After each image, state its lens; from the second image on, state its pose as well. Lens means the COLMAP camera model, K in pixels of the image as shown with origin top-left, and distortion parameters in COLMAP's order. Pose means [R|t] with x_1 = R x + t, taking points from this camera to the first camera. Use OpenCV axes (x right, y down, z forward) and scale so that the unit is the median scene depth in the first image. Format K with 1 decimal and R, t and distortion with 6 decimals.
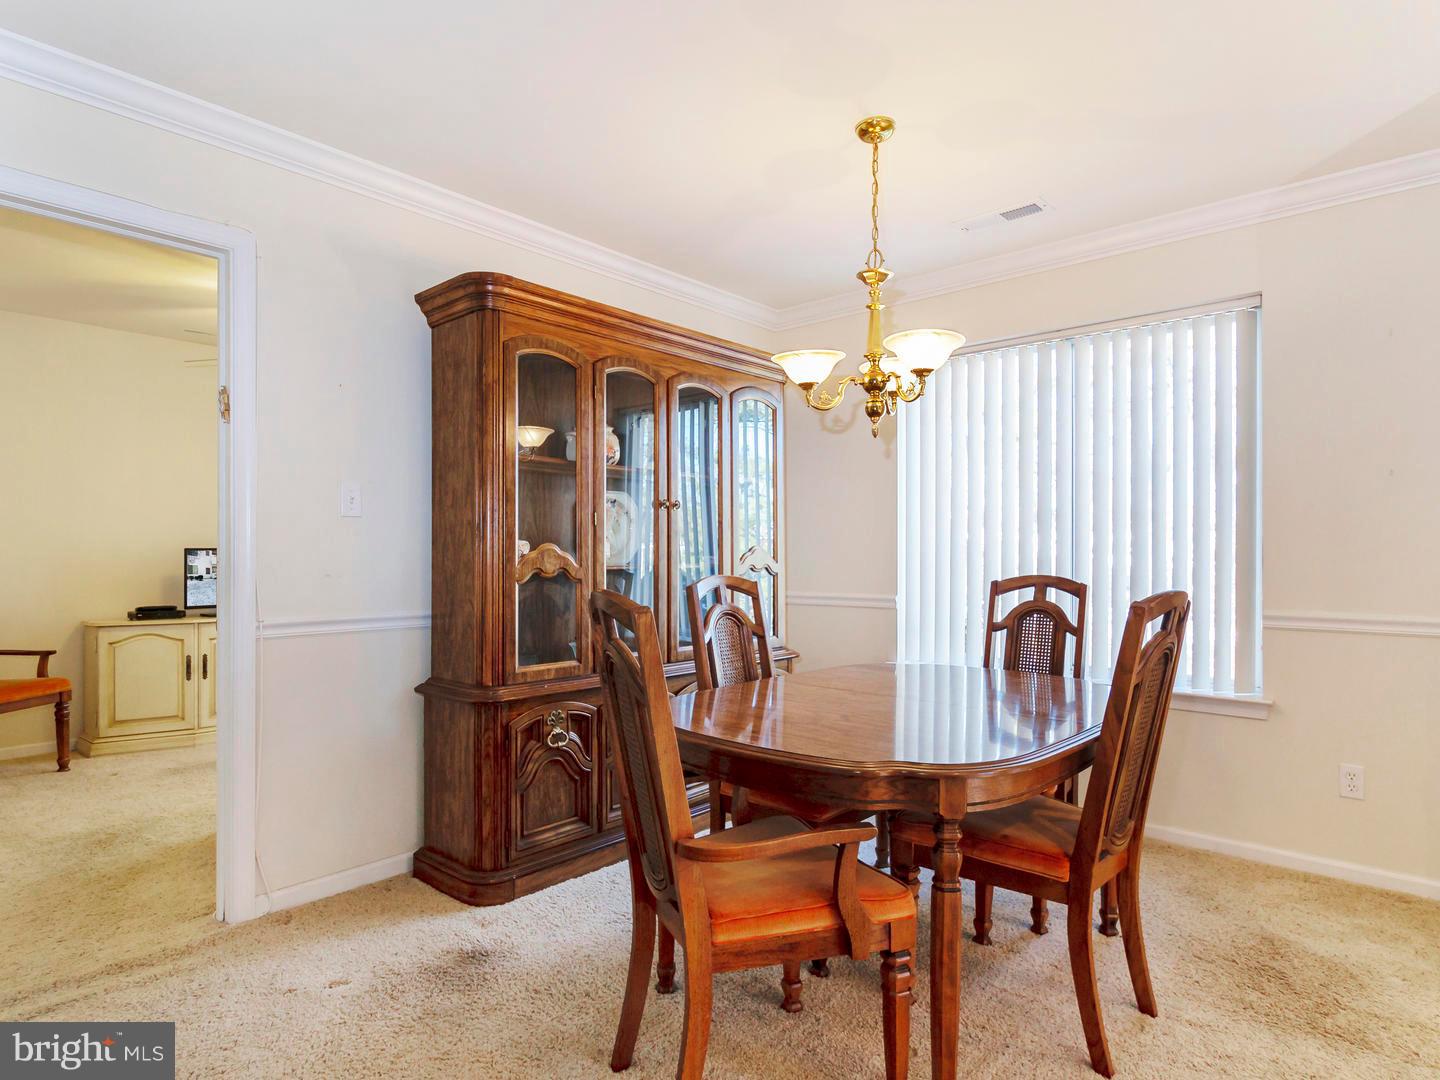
lens RADIAL K [[806.1, 0, 751.9], [0, 806.1, 555.7], [0, 0, 1]] dist [0.005145, 0.001888]
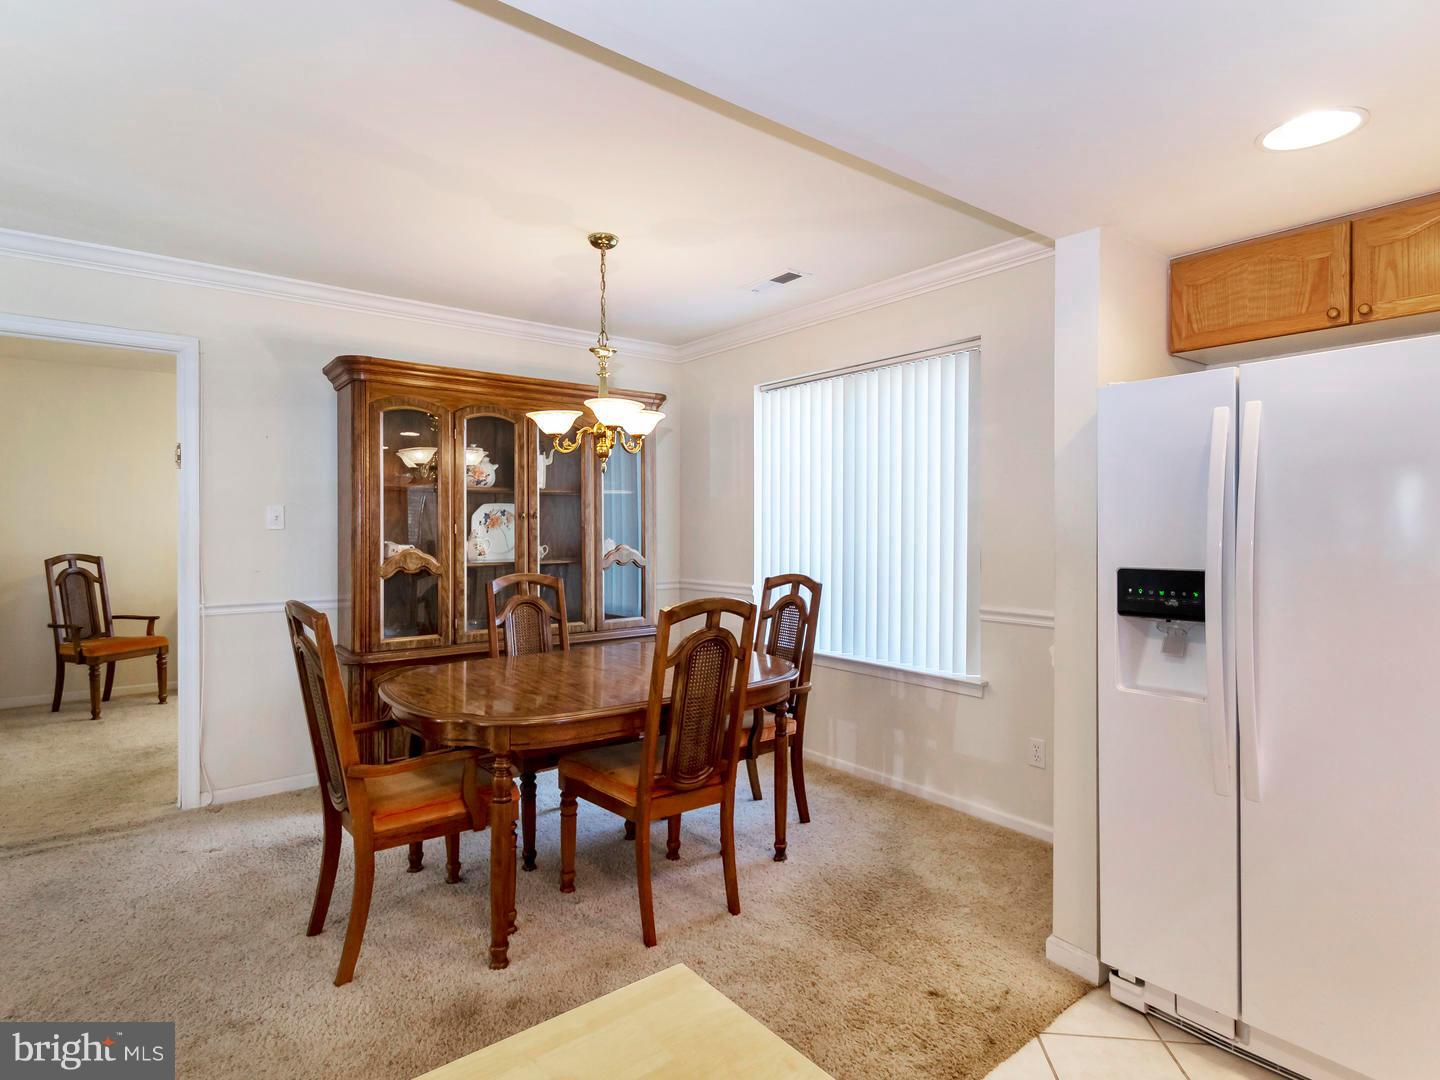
lens RADIAL K [[742.1, 0, 720.0], [0, 742.1, 540.0], [0, 0, 1]] dist [0.033280, -0.016659]
pose [[0.985756, 0.002886, -0.168158, 0.470393], [-0.001045, 0.999939, 0.011036, -0.043879], [0.168180, -0.010703, 0.985698, -0.151947]]
